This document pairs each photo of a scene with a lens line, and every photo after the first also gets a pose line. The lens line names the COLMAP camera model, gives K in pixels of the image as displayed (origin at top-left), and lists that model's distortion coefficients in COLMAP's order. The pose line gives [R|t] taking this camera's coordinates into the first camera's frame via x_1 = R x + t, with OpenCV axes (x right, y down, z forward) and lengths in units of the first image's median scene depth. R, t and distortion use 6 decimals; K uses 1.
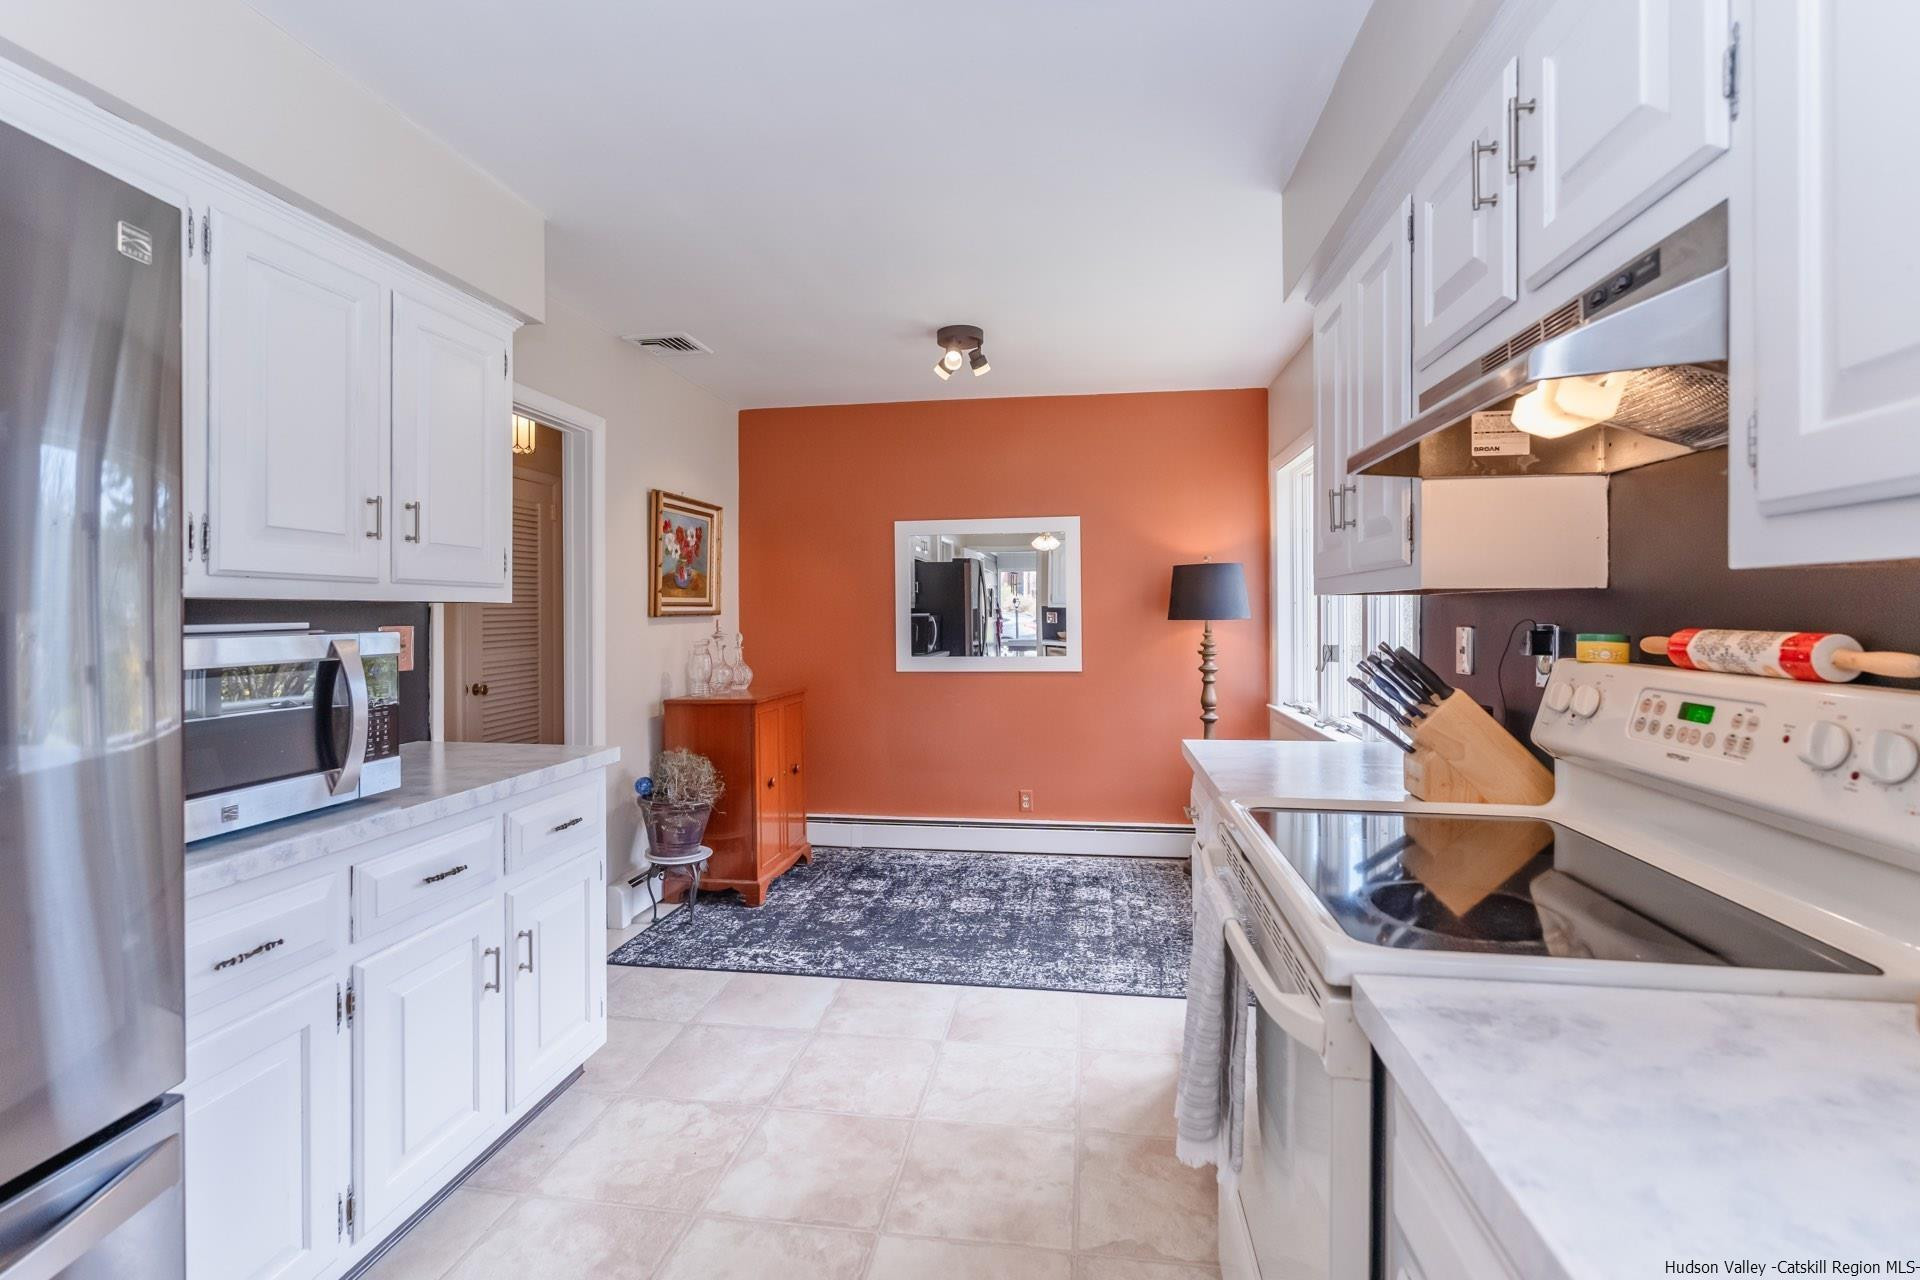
lens RADIAL K [[855.3, 0, 961.3], [0, 855.3, 612.0], [0, 0, 1]] dist [-0.000473, -0.000378]
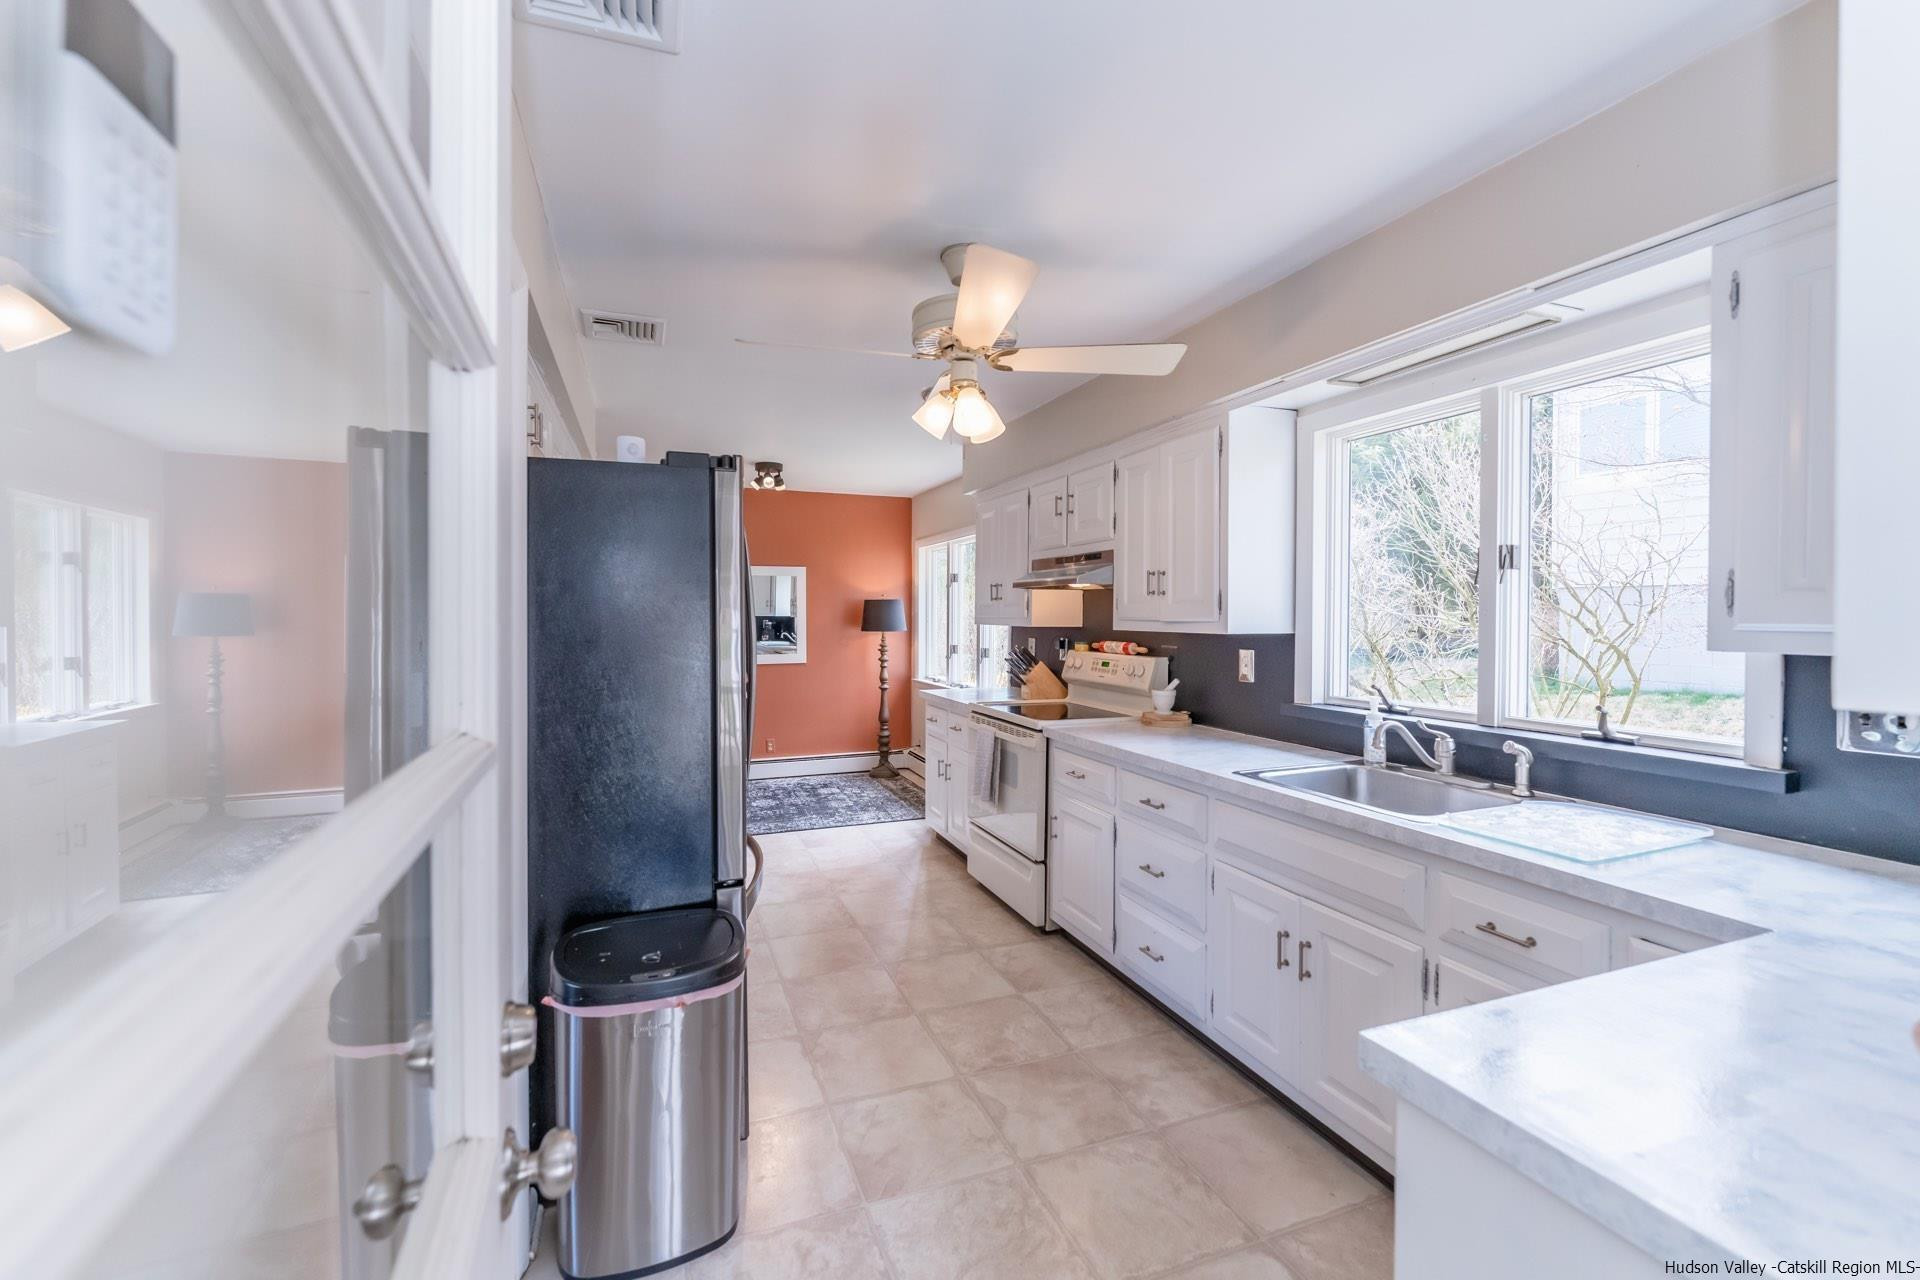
lens RADIAL K [[776.1, 0, 929.4], [0, 776.1, 624.5], [0, 0, 1]] dist [-0.001617, -0.000124]
pose [[0.877387, -0.000305, 0.479784, -0.955079], [-0.006310, 0.999906, 0.012175, -0.059804], [-0.479742, -0.013710, 0.877302, -1.061200]]
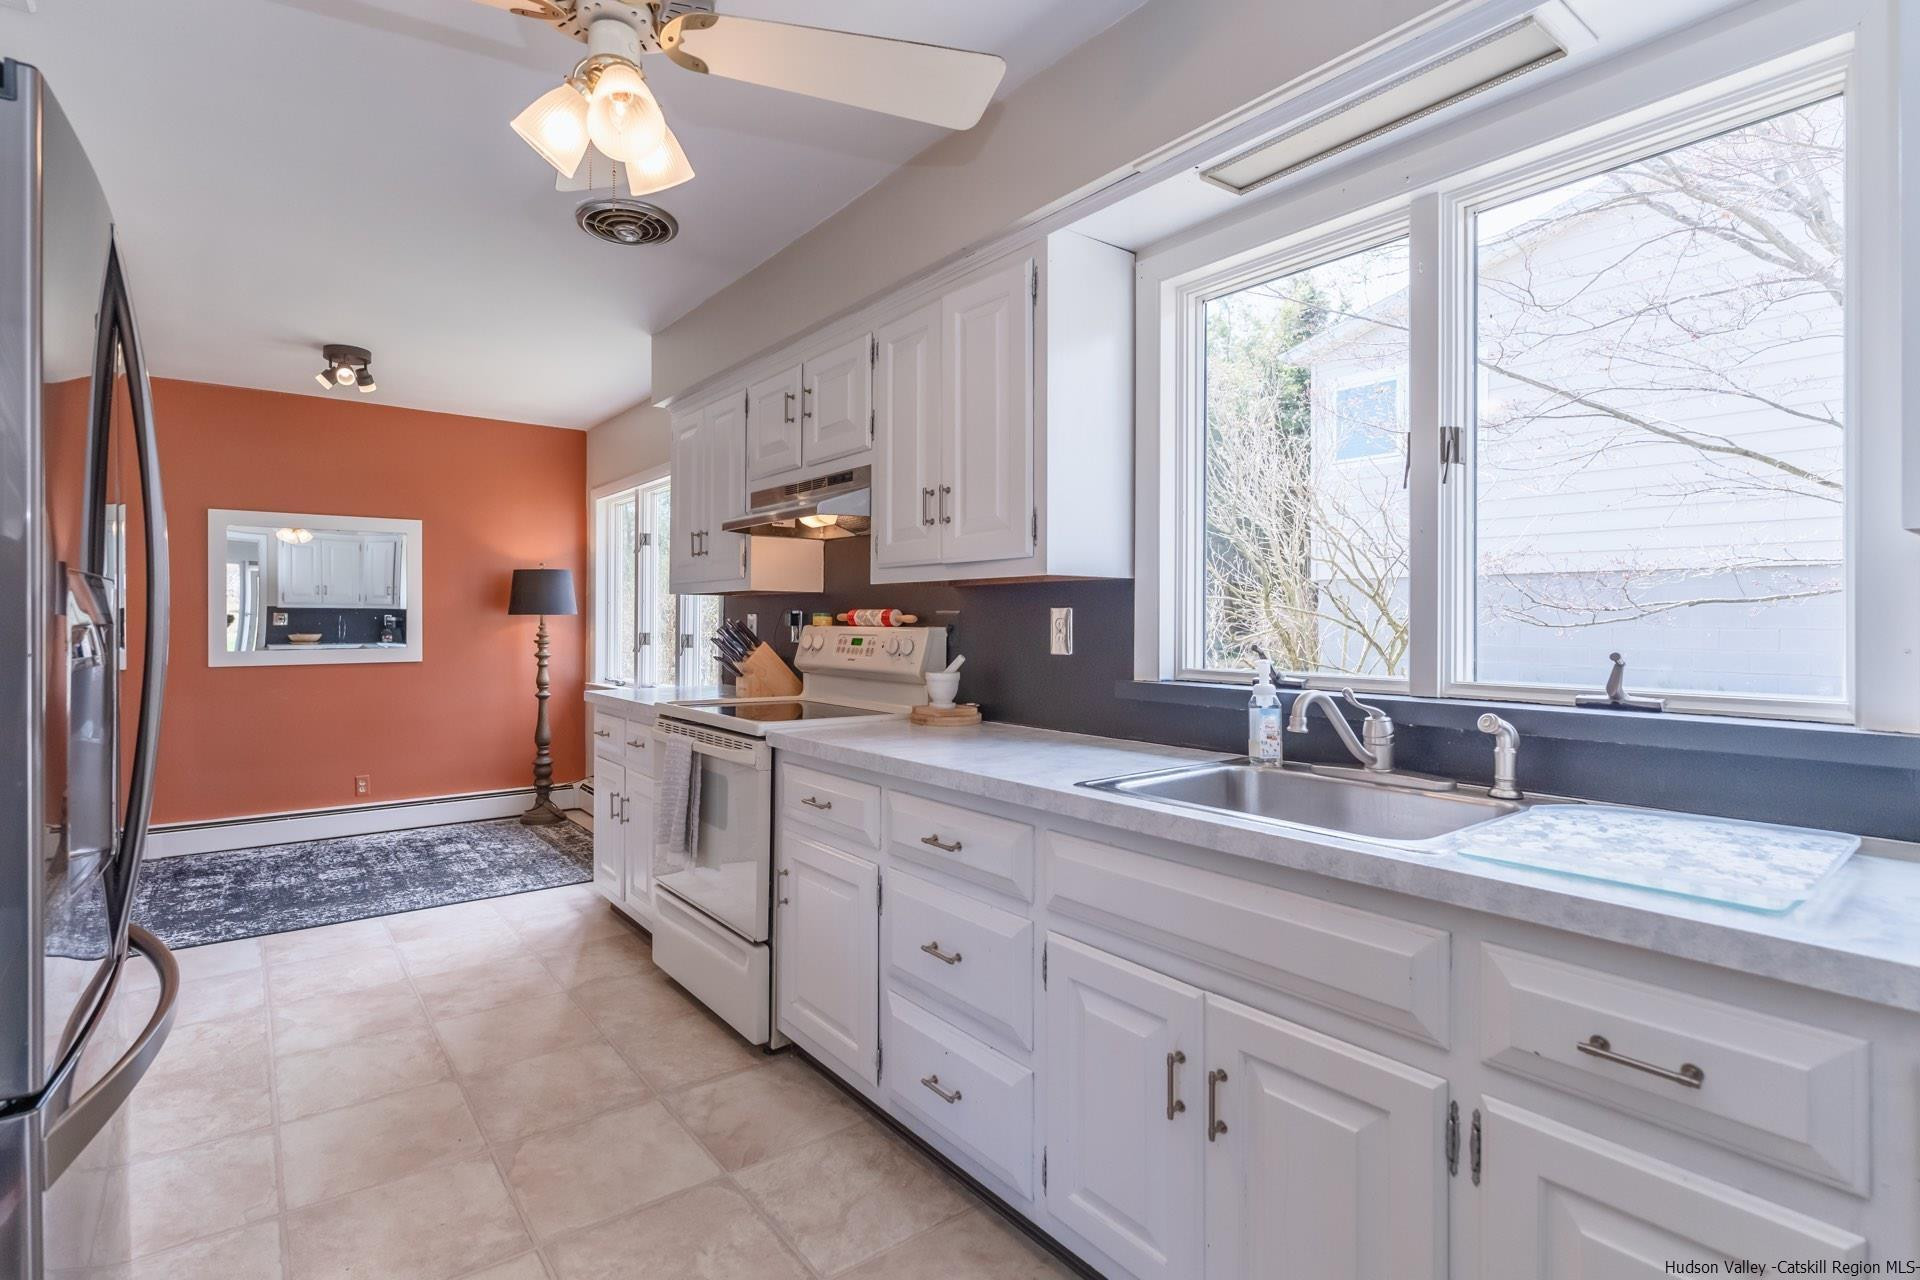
lens RADIAL K [[910.9, 0, 877.5], [0, 910.9, 621.0], [0, 0, 1]] dist [0.002483, -0.000060]
pose [[0.722921, 0.006910, 0.690896, -0.655965], [-0.006915, 0.999972, -0.002766, 0.044299], [-0.690896, -0.002778, 0.722948, -0.676967]]
